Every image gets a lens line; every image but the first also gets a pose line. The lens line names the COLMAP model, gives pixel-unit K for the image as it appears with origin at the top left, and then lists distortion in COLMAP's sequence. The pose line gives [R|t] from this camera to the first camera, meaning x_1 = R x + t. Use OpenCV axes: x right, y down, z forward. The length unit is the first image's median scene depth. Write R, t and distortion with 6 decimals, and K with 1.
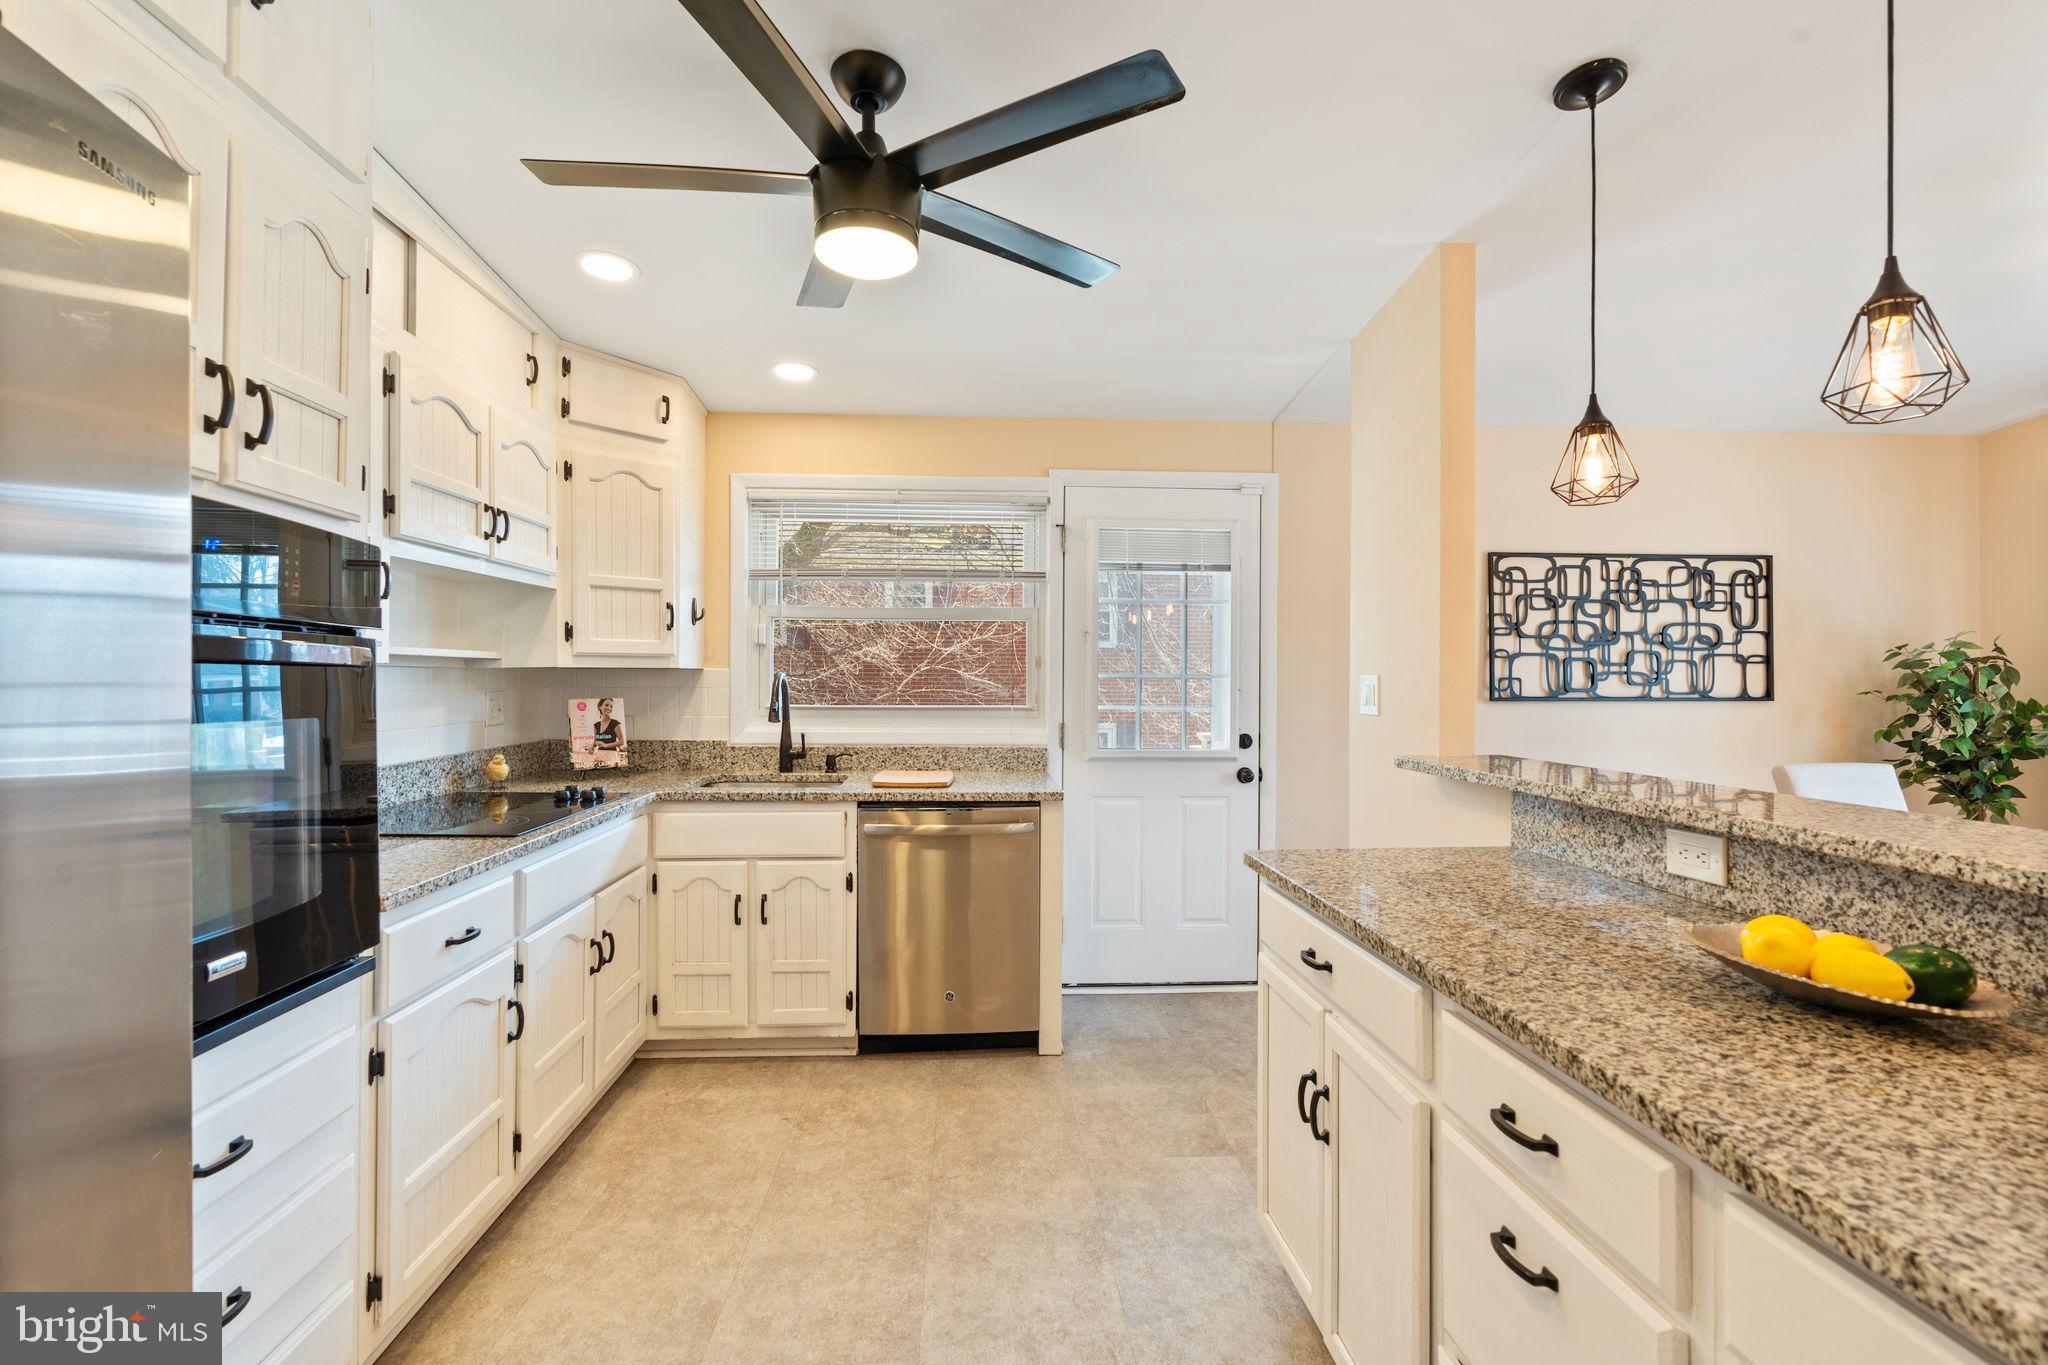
lens RADIAL K [[929.6, 0, 1017.3], [0, 929.6, 680.7], [0, 0, 1]] dist [-0.010643, 0.004259]
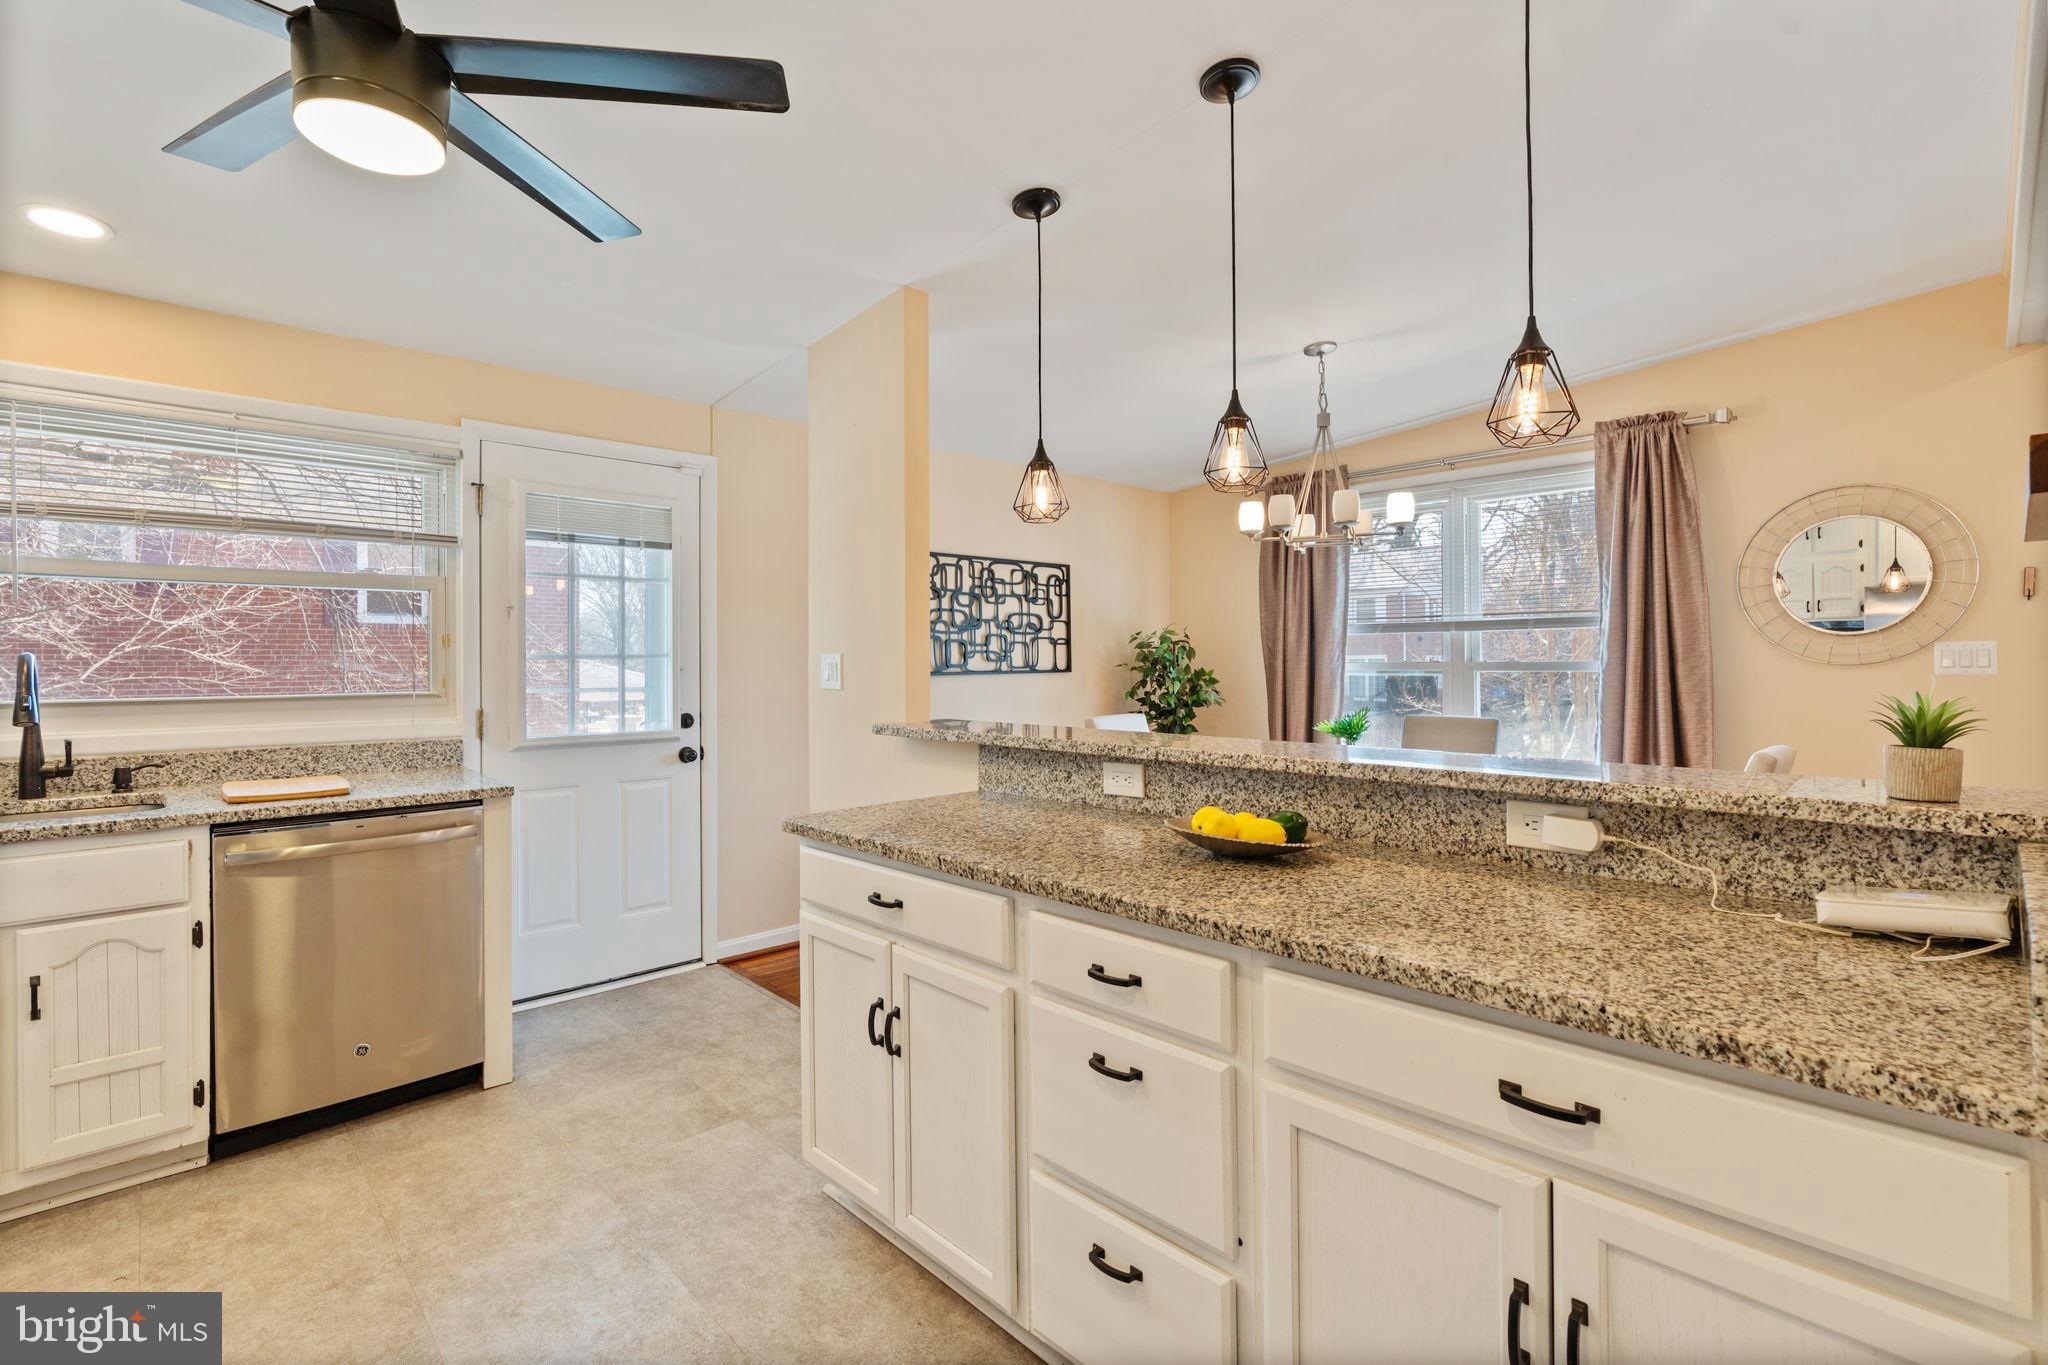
lens RADIAL K [[929.6, 0, 1023.0], [0, 929.6, 663.1], [0, 0, 1]] dist [-0.010643, 0.004259]
pose [[0.761372, -0.009792, 0.648241, -0.125967], [0.008189, 0.999951, 0.005487, 0.000670], [-0.648263, 0.001131, 0.761415, 0.005093]]
